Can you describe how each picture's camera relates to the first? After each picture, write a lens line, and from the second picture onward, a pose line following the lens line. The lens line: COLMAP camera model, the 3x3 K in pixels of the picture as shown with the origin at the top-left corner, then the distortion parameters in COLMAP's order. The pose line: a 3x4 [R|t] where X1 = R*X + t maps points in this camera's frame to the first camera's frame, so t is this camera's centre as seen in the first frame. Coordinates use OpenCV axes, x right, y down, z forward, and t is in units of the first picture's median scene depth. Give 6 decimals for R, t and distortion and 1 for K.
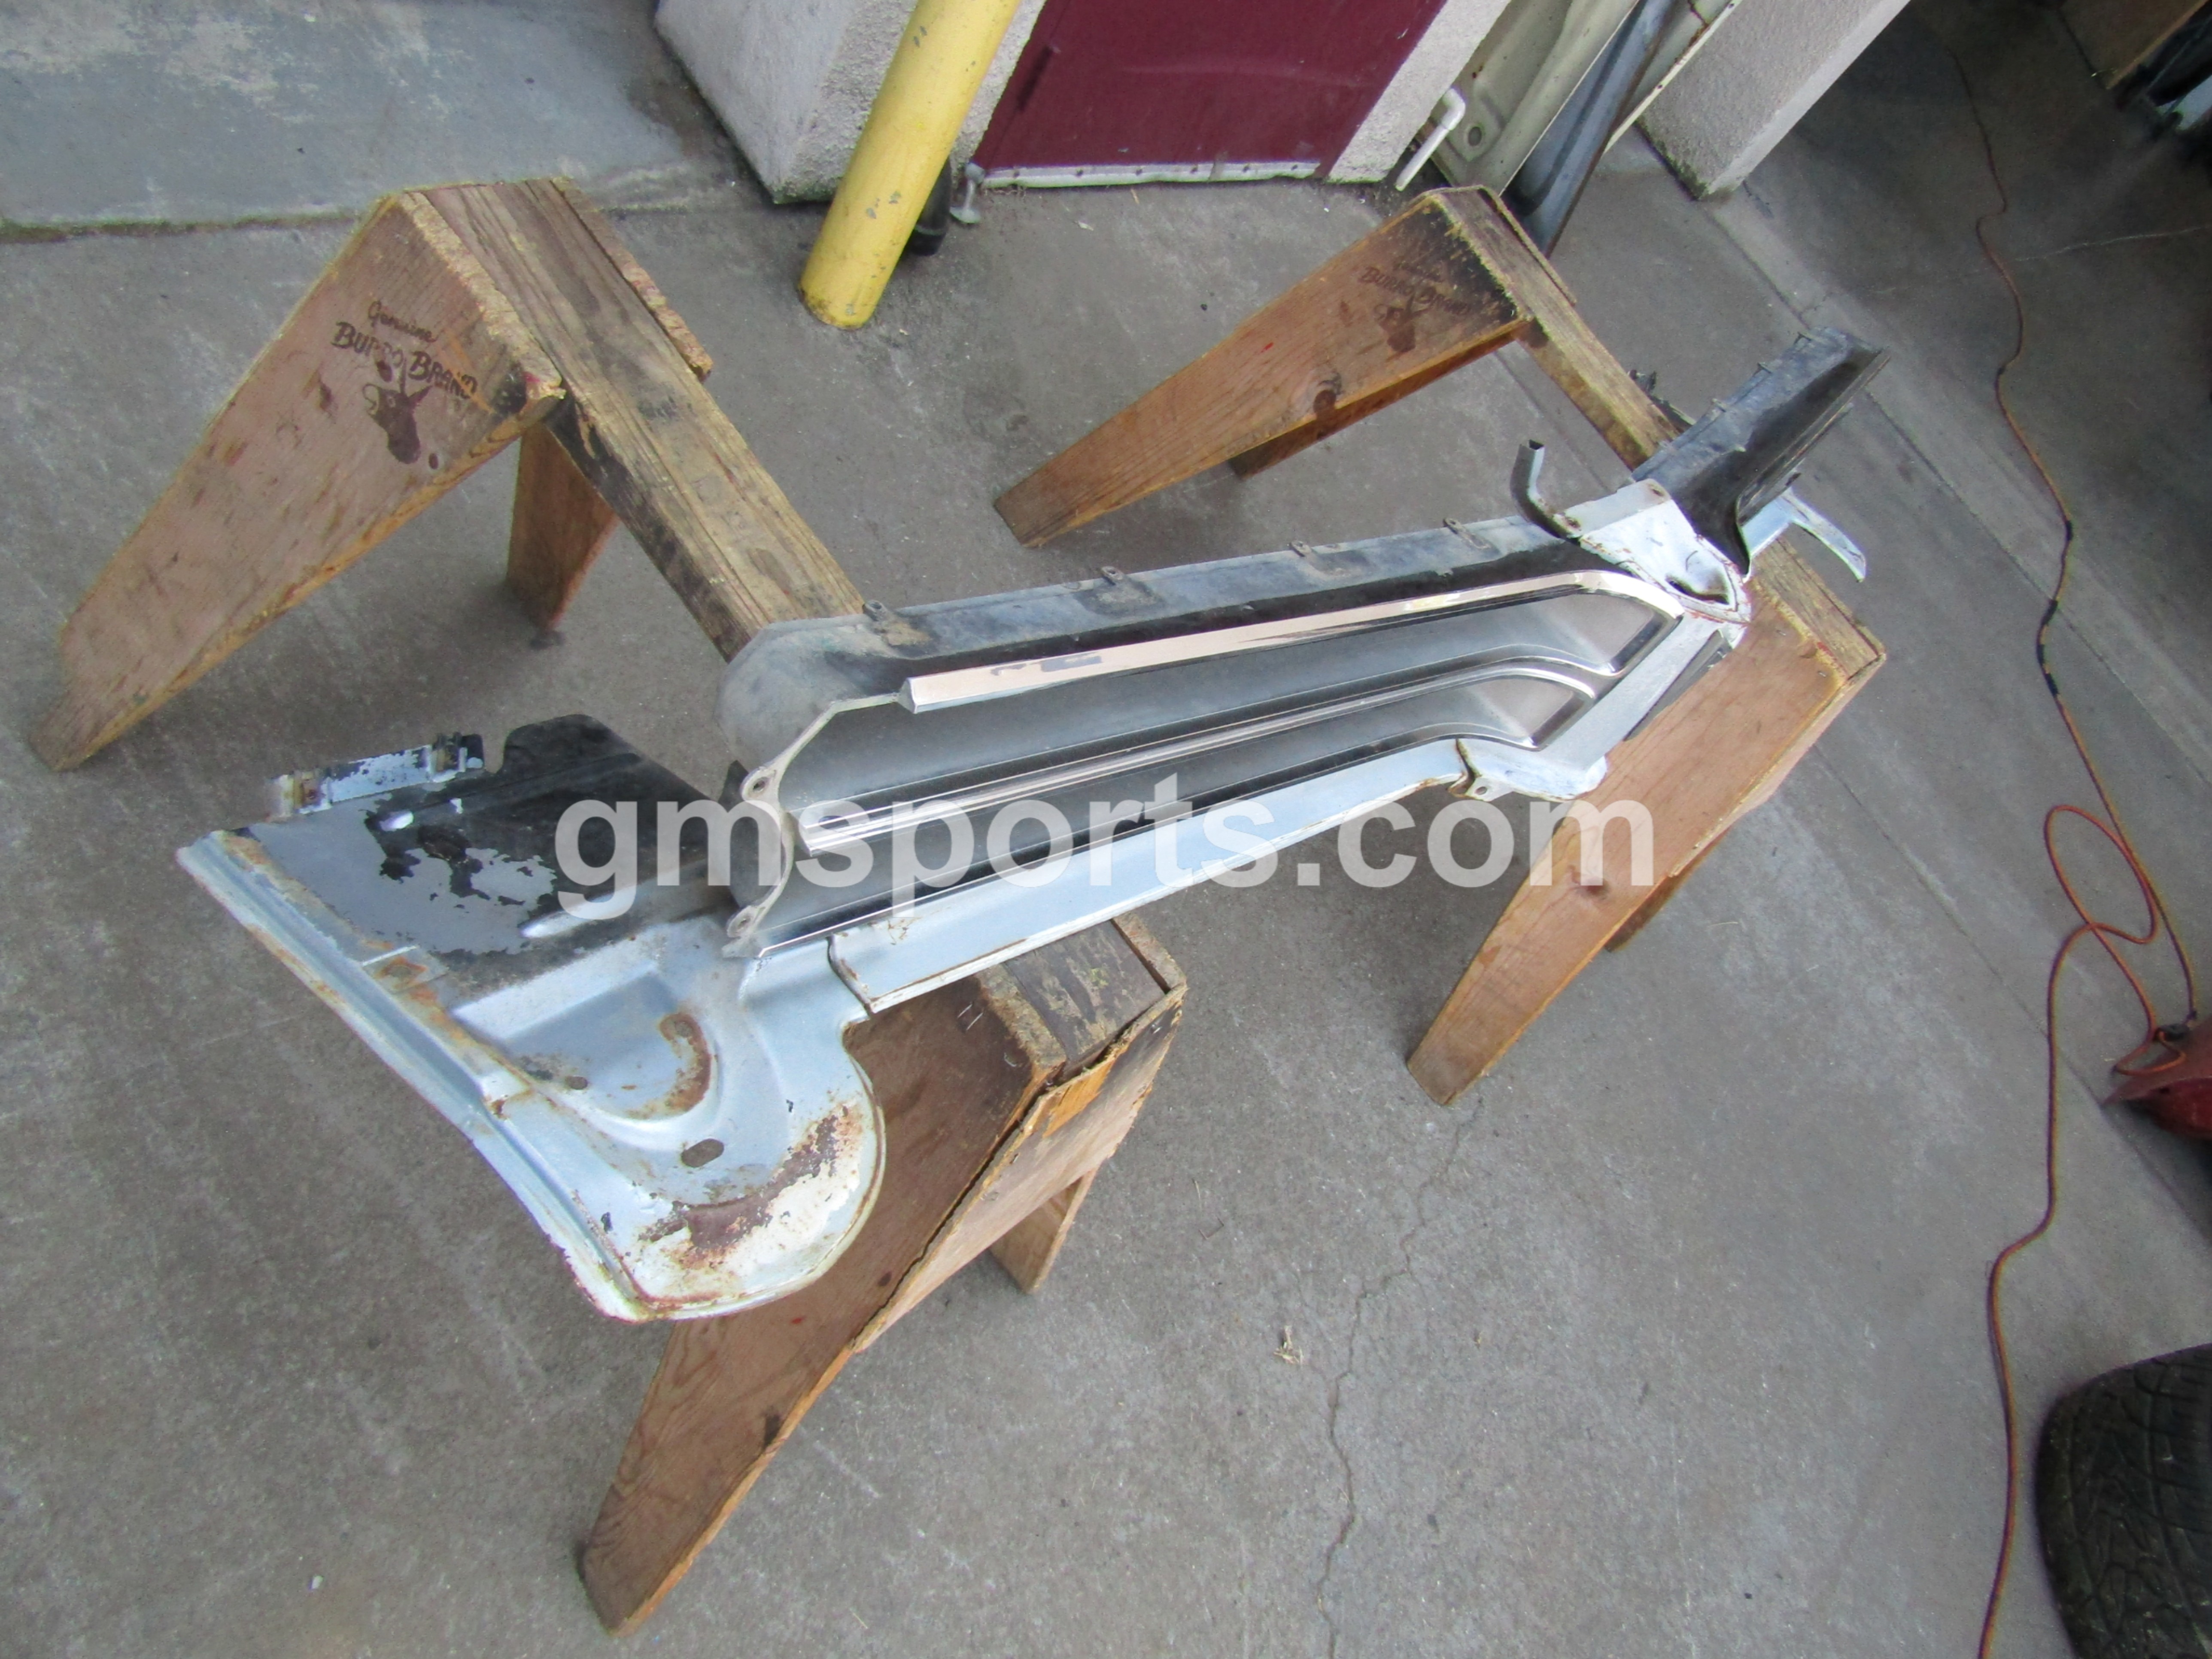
lens RADIAL K [[1576.2, 0, 1121.5], [0, 1576.2, 822.6], [0, 0, 1]] dist [-0.007970, 0.002443]
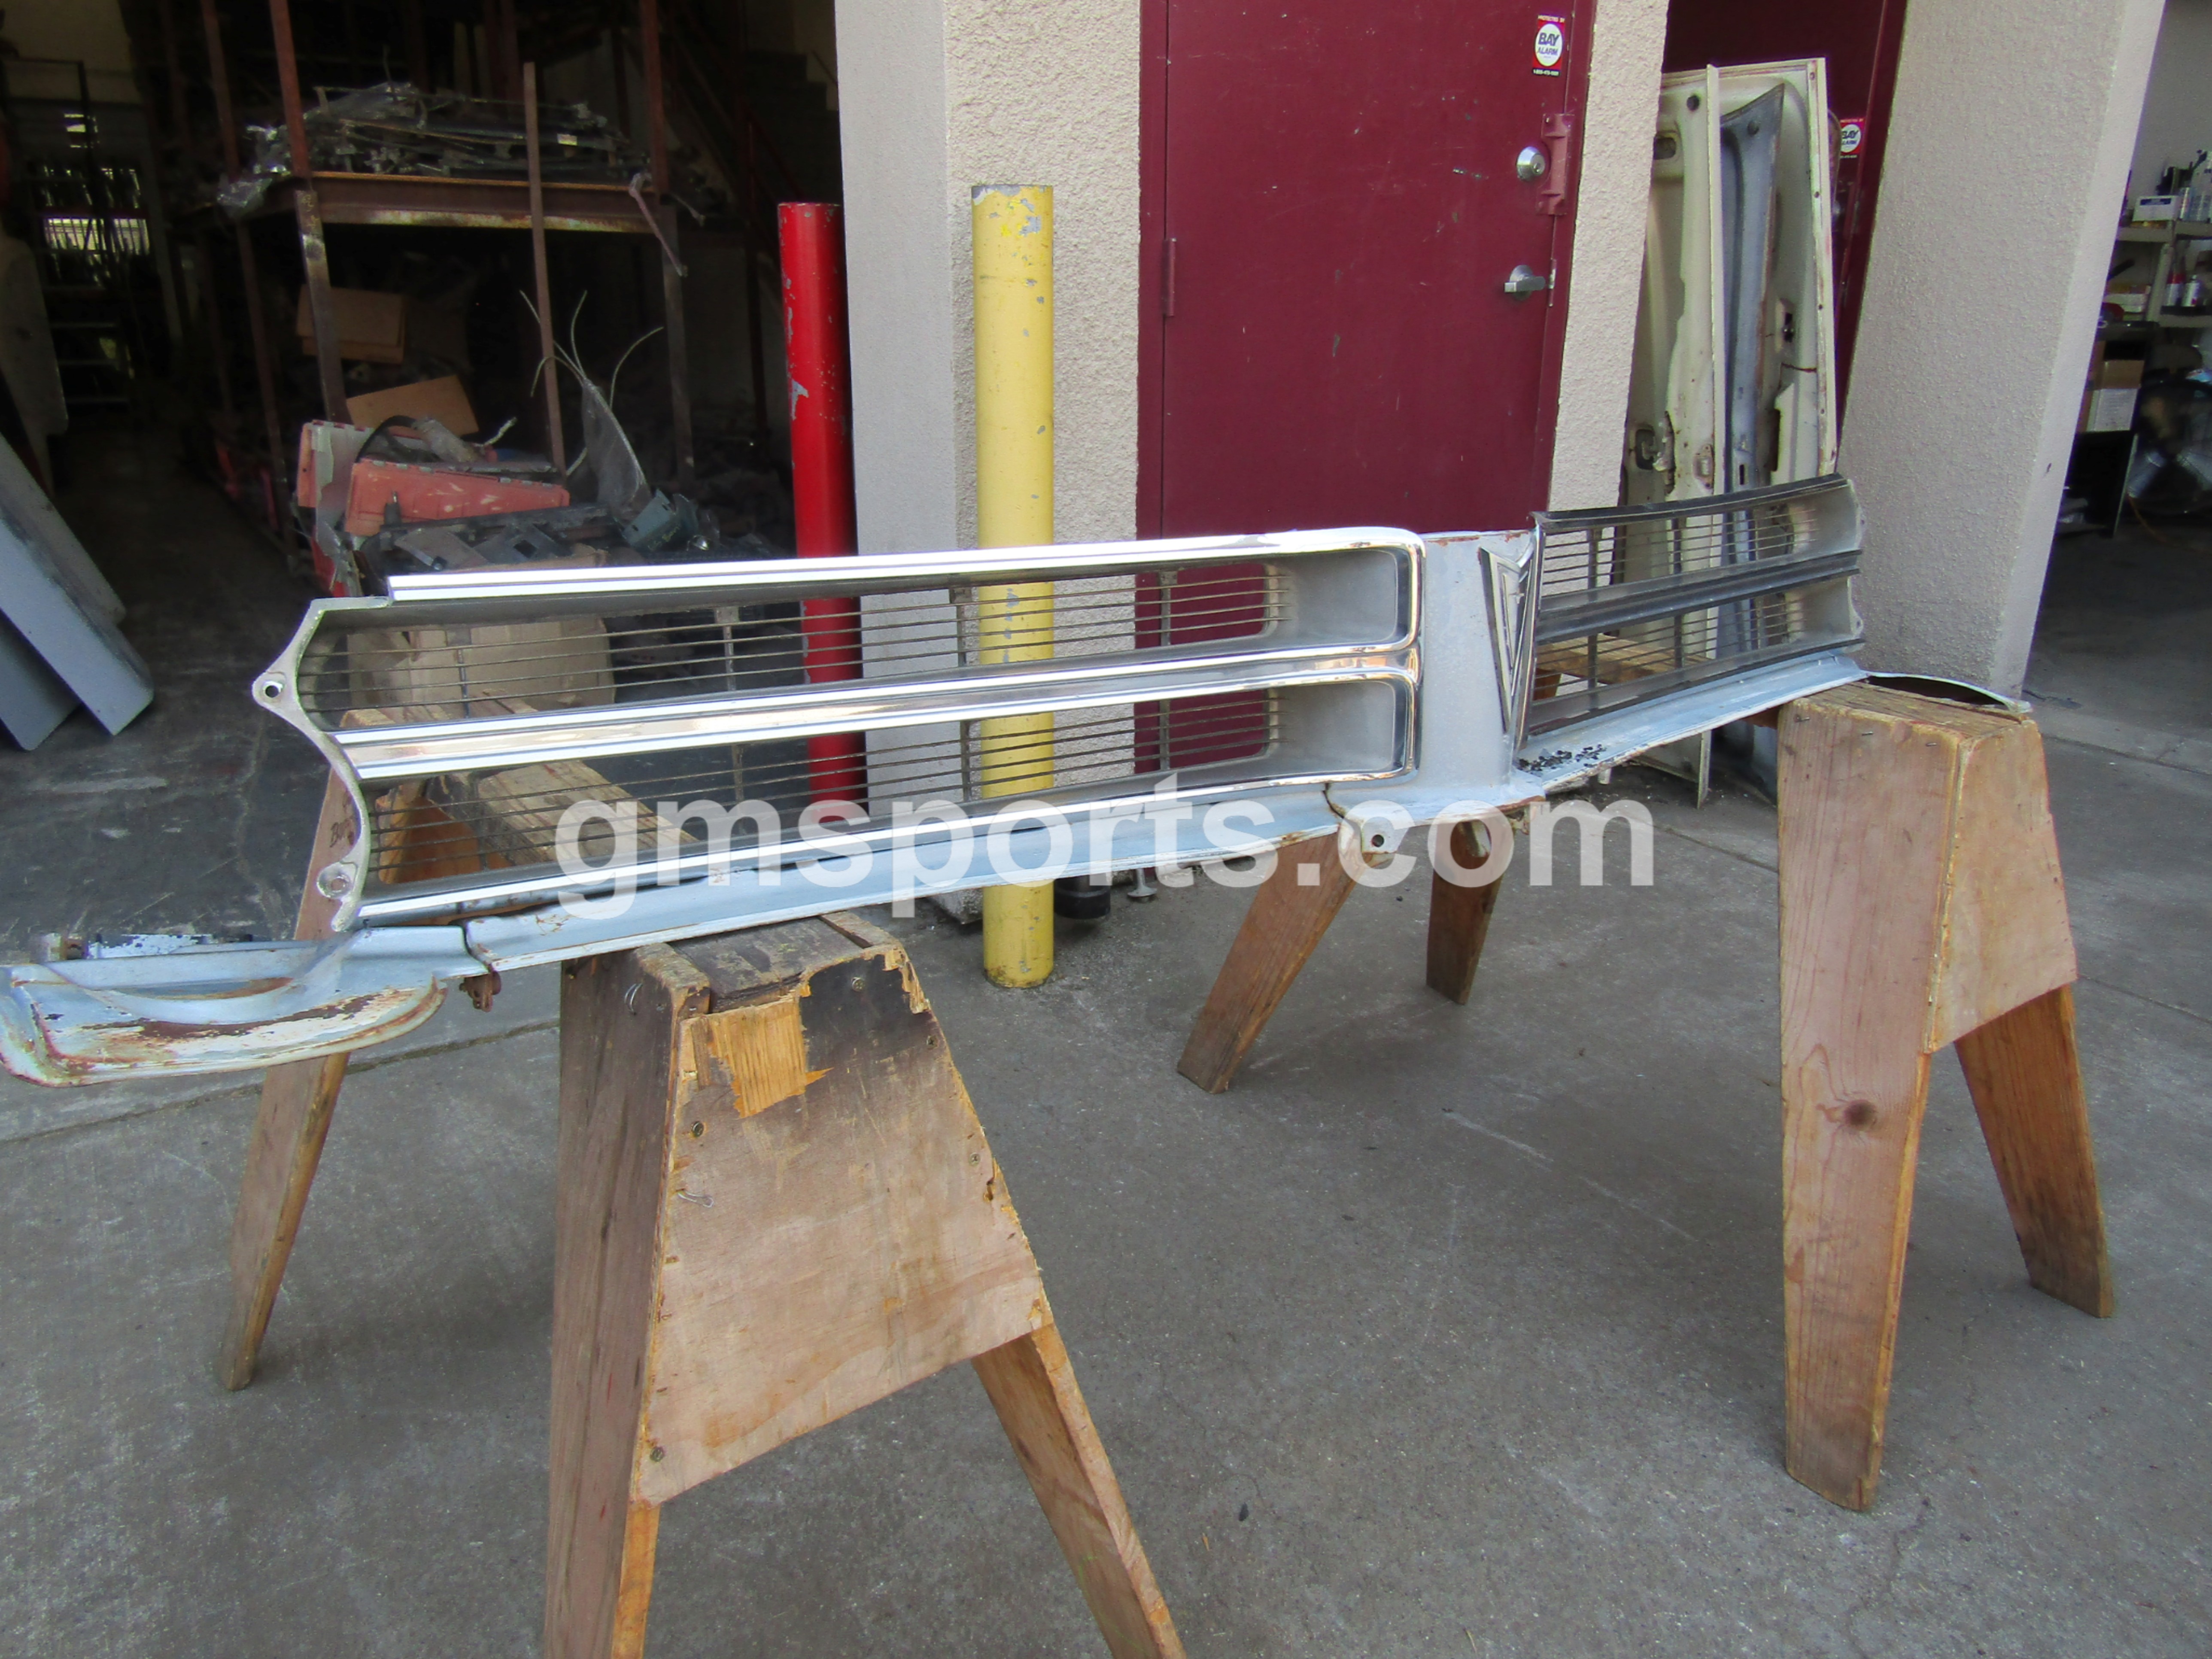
lens RADIAL K [[1576.2, 0, 1116.0], [0, 1576.2, 821.4], [0, 0, 1]] dist [-0.007970, 0.002443]
pose [[0.884254, -0.406218, -0.230398, 0.206697], [0.187701, 0.760886, -0.621145, 0.336622], [0.427626, 0.506004, 0.749063, 0.173838]]
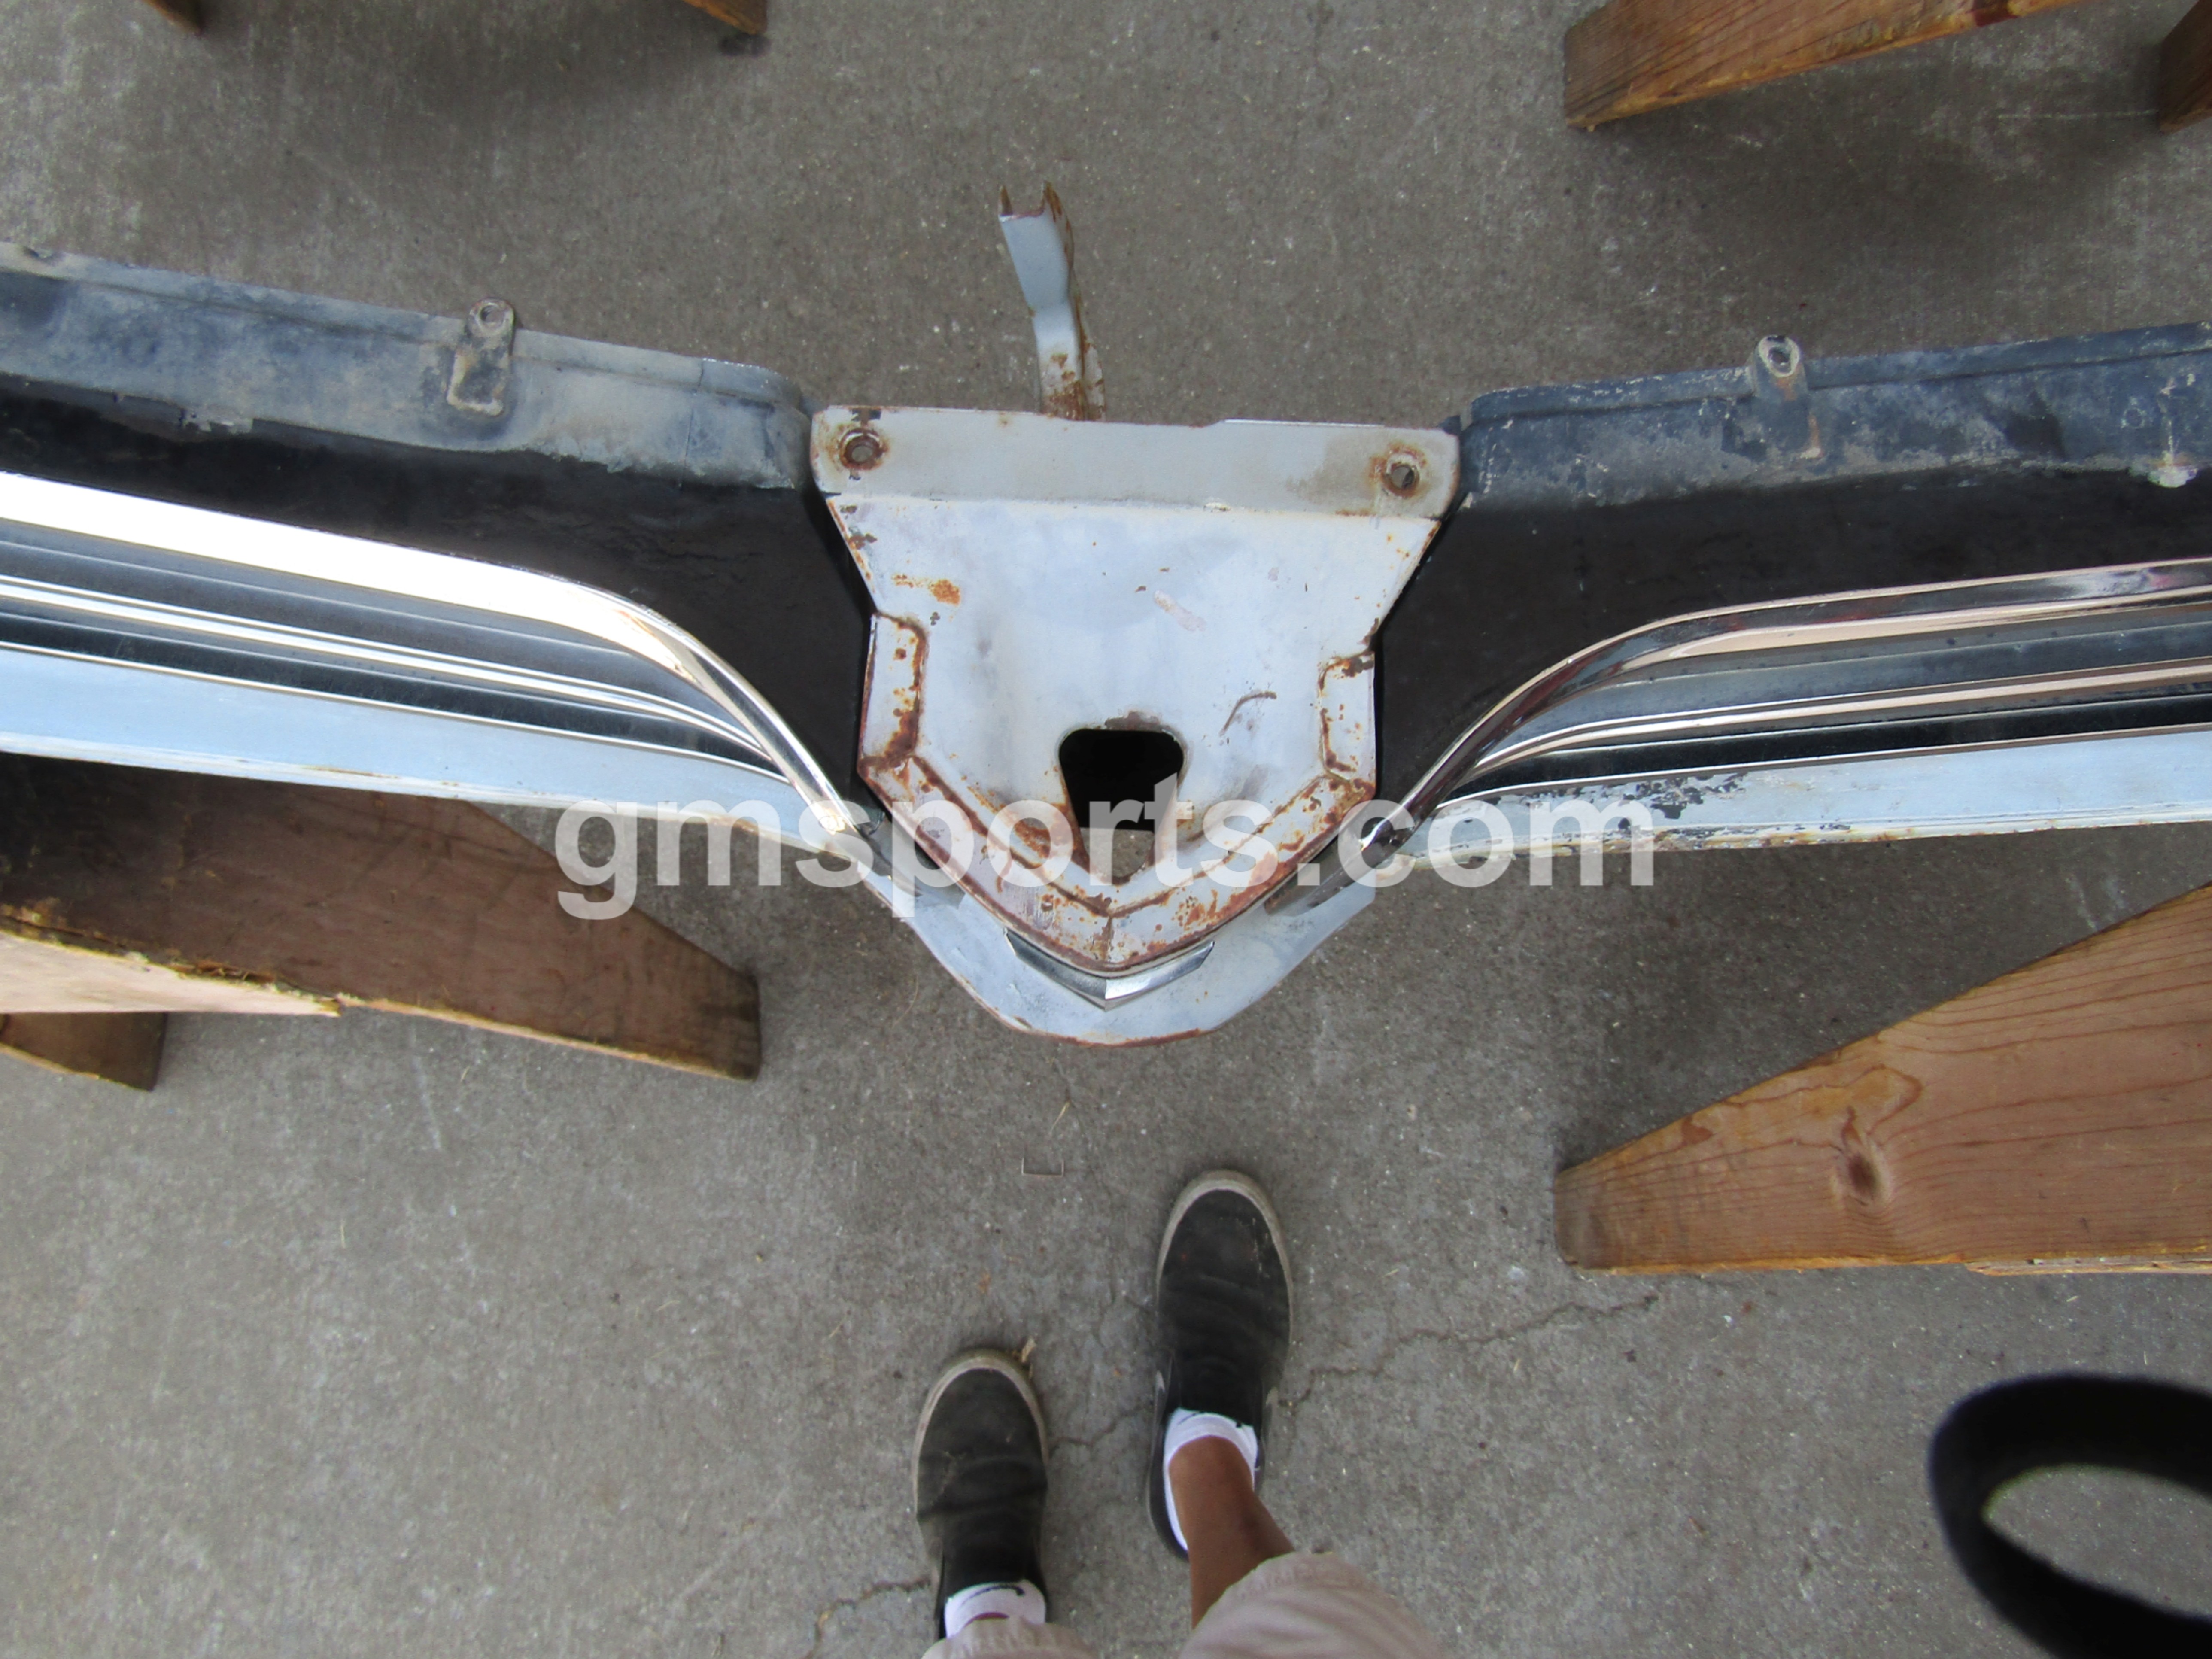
lens RADIAL K [[1576.2, 0, 1110.7], [0, 1576.2, 828.7], [0, 0, 1]] dist [-0.007970, 0.002443]
pose [[0.636035, 0.552287, -0.538923, 0.345536], [-0.341054, 0.827674, 0.445688, -0.182865], [0.692200, -0.099671, 0.714790, 0.477612]]
